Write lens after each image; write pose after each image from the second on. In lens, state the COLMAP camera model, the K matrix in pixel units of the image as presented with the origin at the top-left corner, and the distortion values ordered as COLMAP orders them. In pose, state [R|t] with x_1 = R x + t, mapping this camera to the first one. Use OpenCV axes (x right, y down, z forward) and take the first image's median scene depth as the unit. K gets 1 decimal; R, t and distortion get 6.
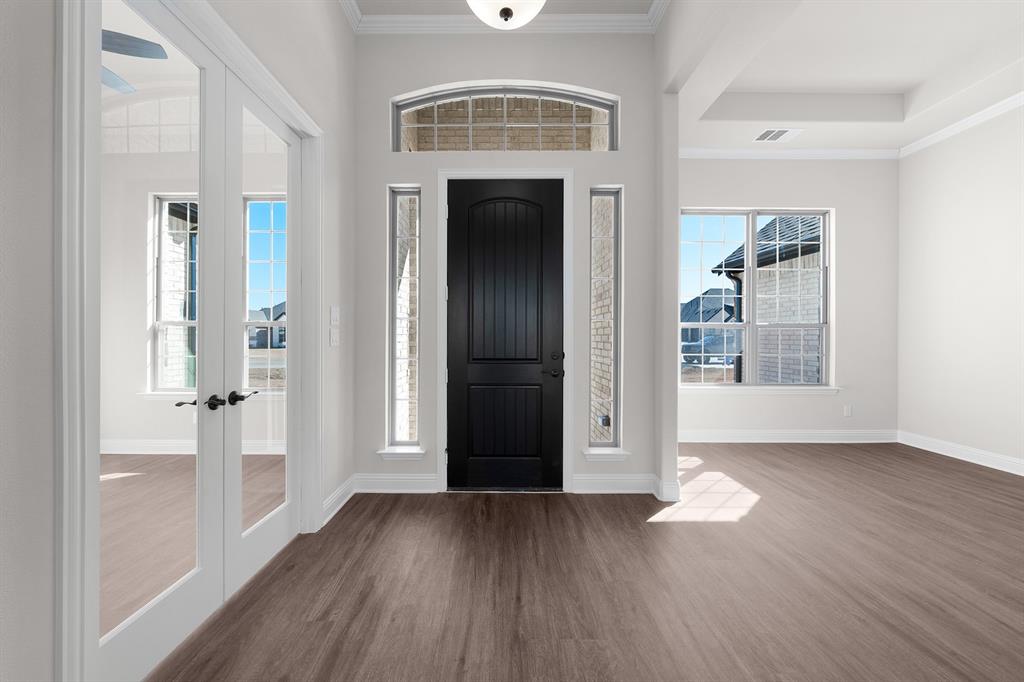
lens RADIAL K [[363.1, 0, 507.0], [0, 363.1, 336.9], [0, 0, 1]] dist [0.000161, 0.000265]
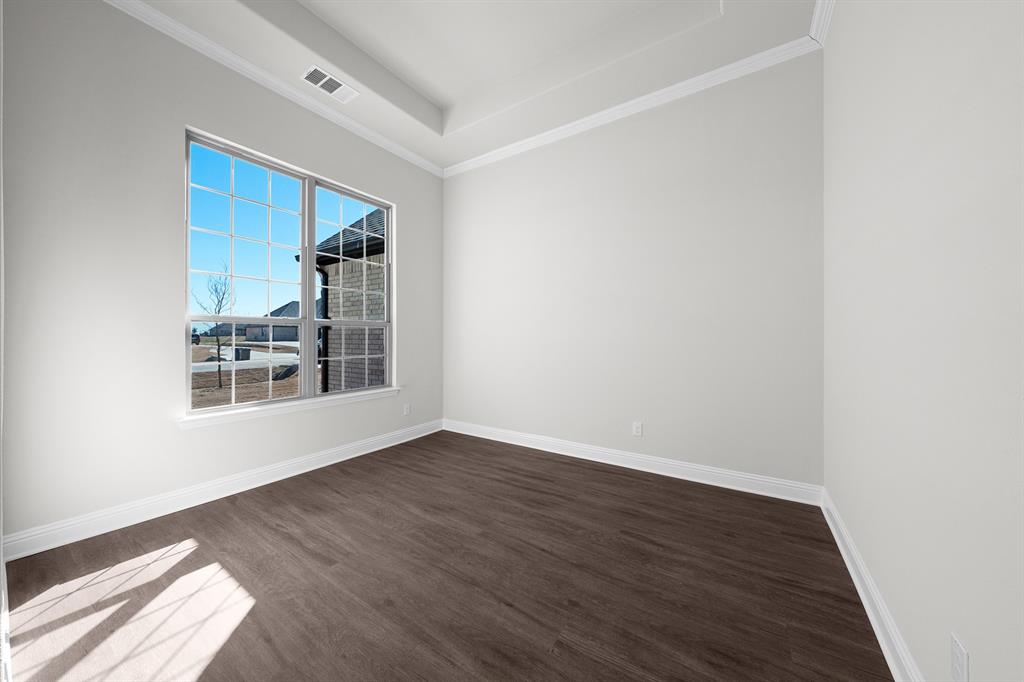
lens RADIAL K [[352.7, 0, 511.2], [0, 352.7, 331.4], [0, 0, 1]] dist [-0.000111, 0.000015]
pose [[0.564992, 0.009335, 0.825043, 0.331784], [0.002090, 0.999917, -0.012745, 0.000032], [-0.825093, 0.008925, 0.564926, 0.233738]]
